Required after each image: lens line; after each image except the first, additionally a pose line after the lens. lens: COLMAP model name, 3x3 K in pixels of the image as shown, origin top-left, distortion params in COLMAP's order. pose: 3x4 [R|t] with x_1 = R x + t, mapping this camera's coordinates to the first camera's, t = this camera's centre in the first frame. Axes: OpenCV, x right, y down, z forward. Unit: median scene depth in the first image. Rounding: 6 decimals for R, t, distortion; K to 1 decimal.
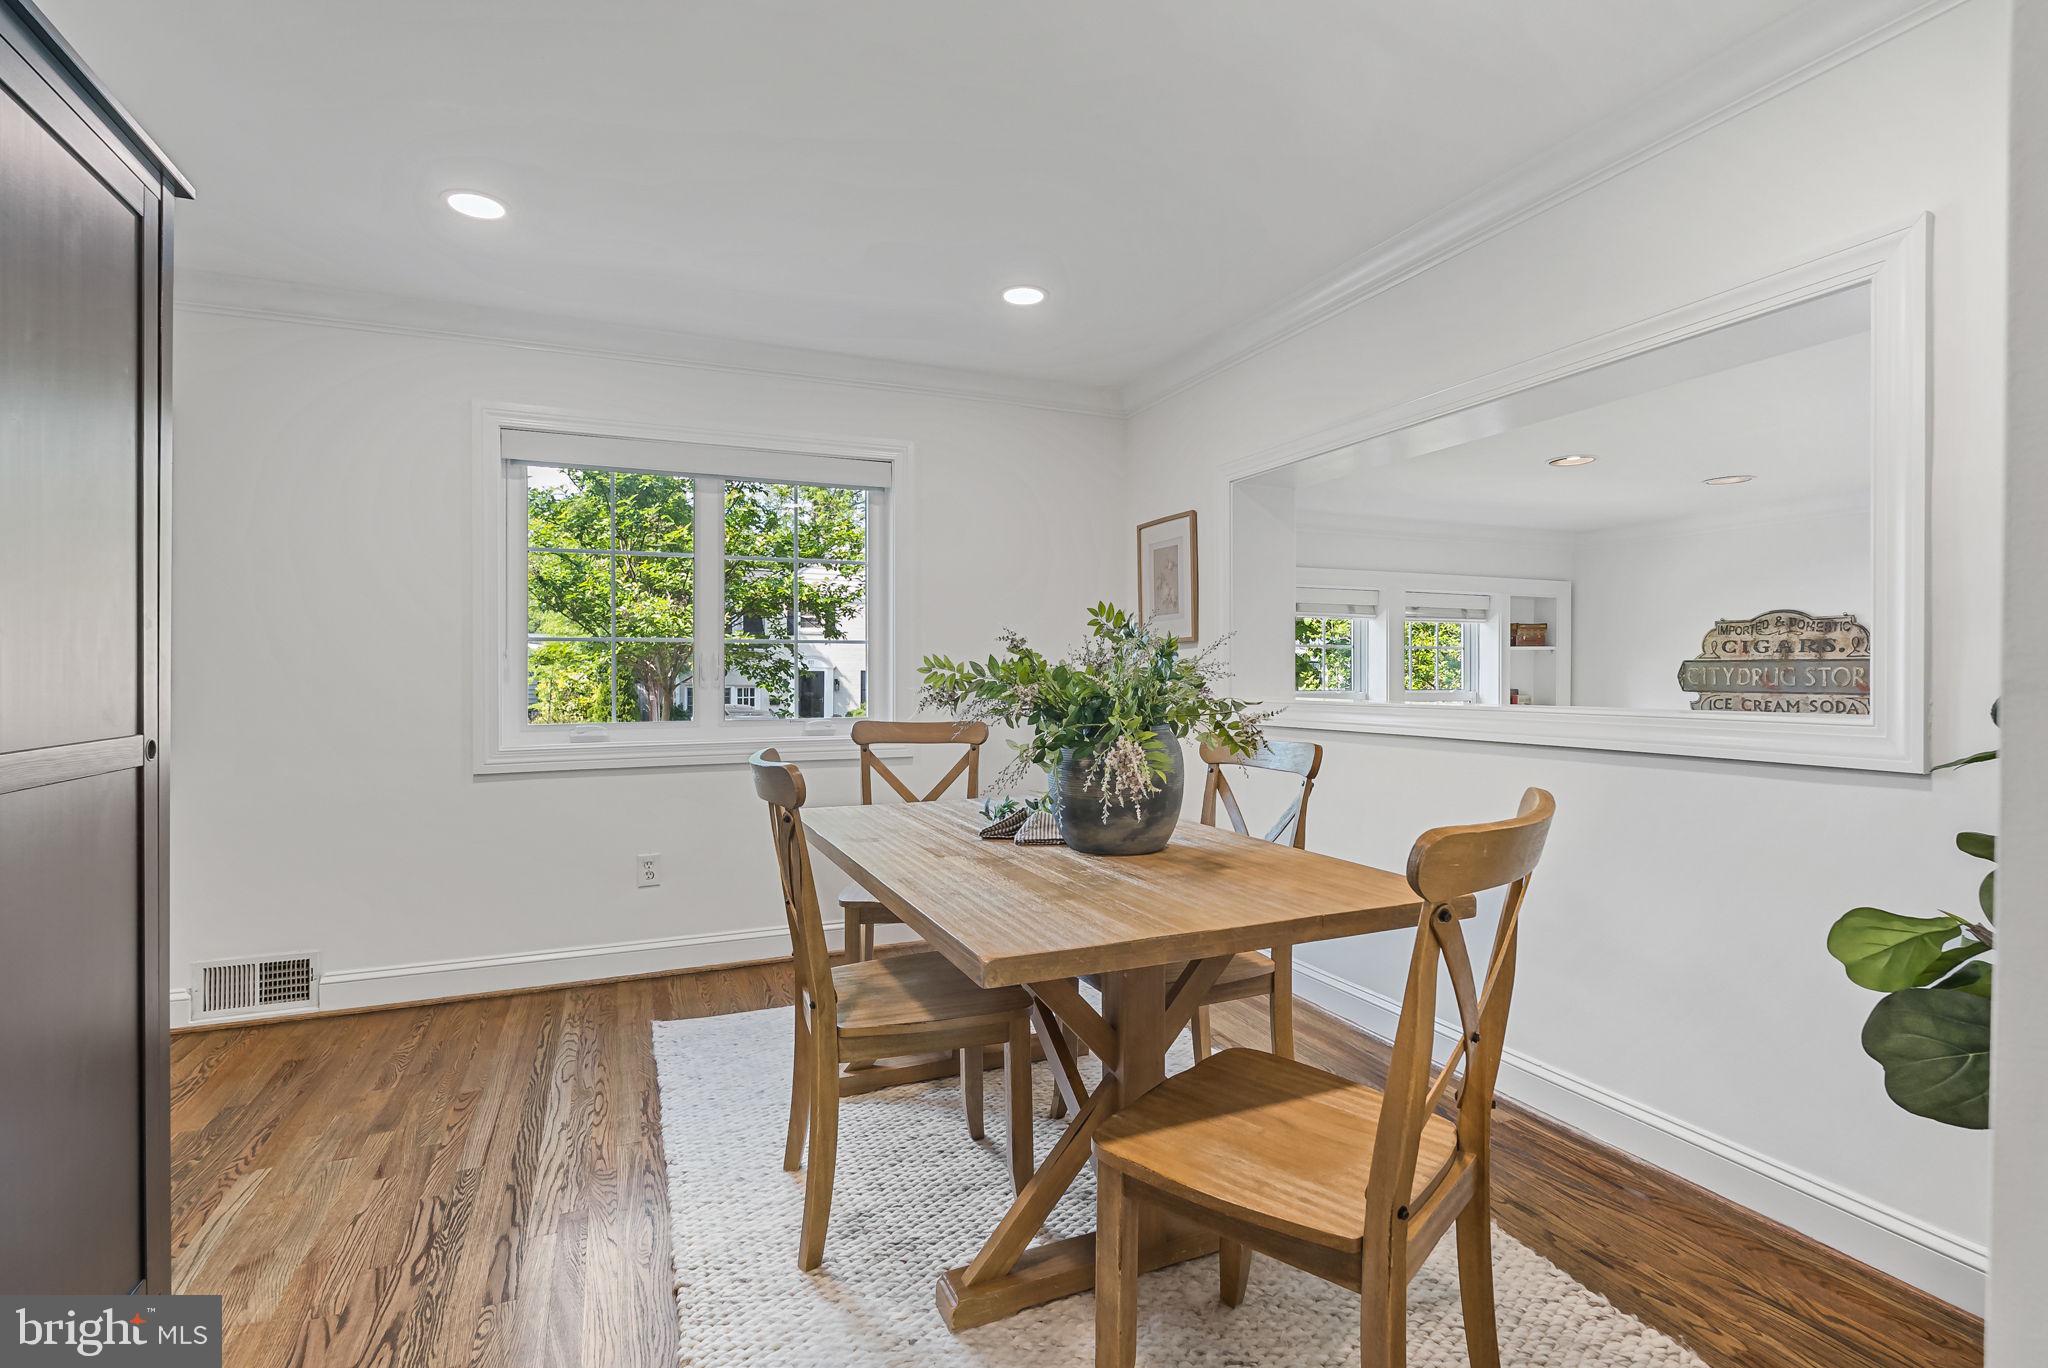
lens RADIAL K [[921.8, 0, 1027.7], [0, 921.8, 683.6], [0, 0, 1]] dist [-0.001955, -0.001140]
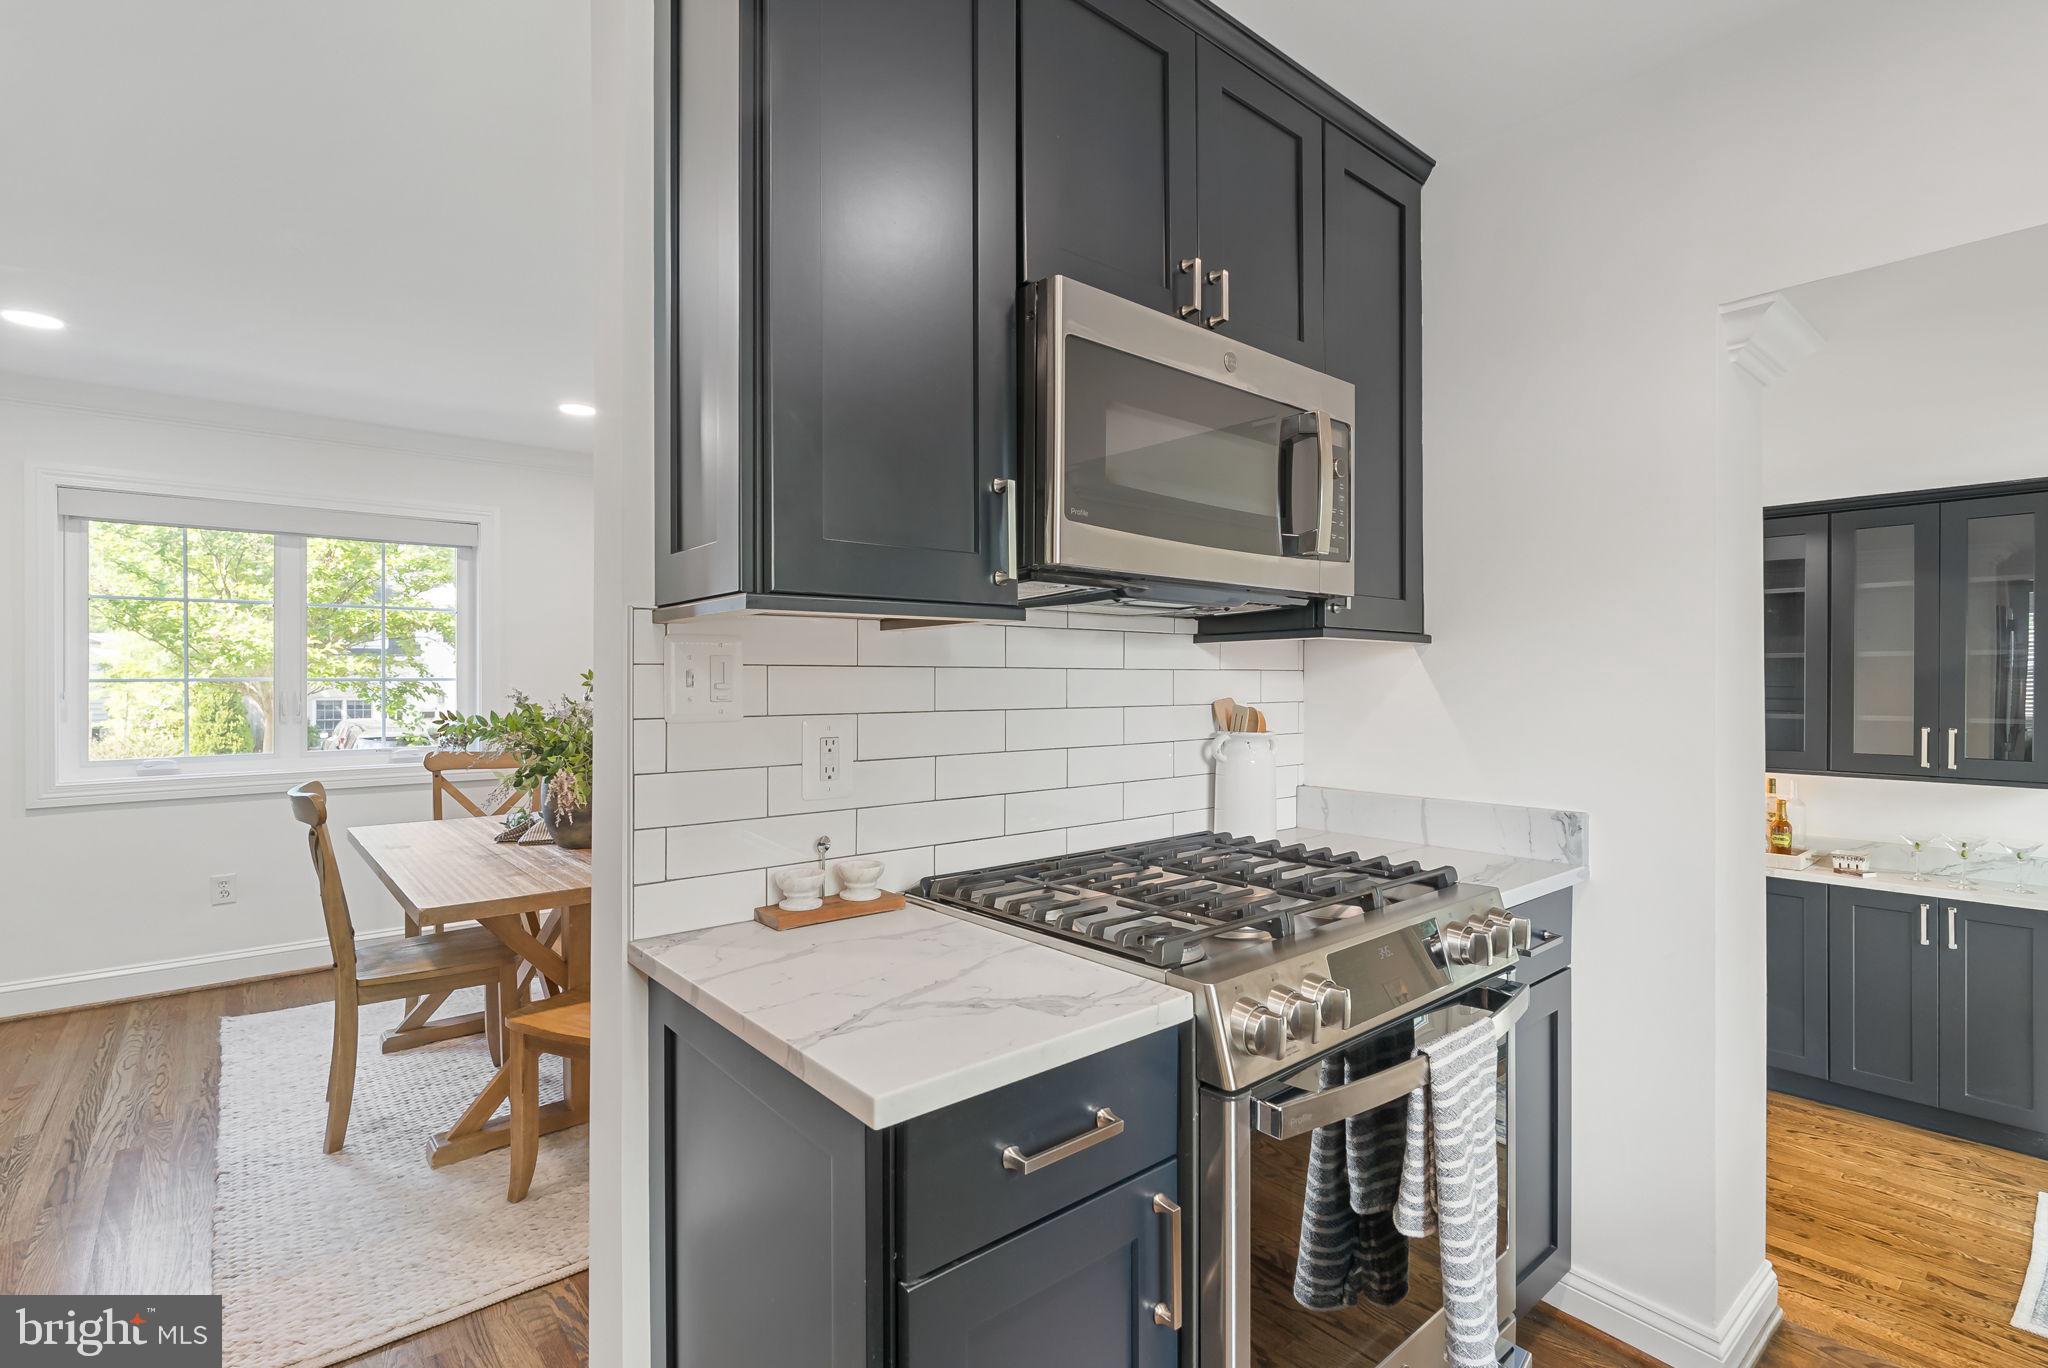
lens RADIAL K [[921.8, 0, 1015.1], [0, 921.8, 681.1], [0, 0, 1]] dist [-0.001955, -0.001140]
pose [[0.958824, -0.003623, 0.283979, 0.260071], [0.005647, 0.999964, -0.006308, -0.050132], [-0.283946, 0.007652, 0.958810, -0.460914]]
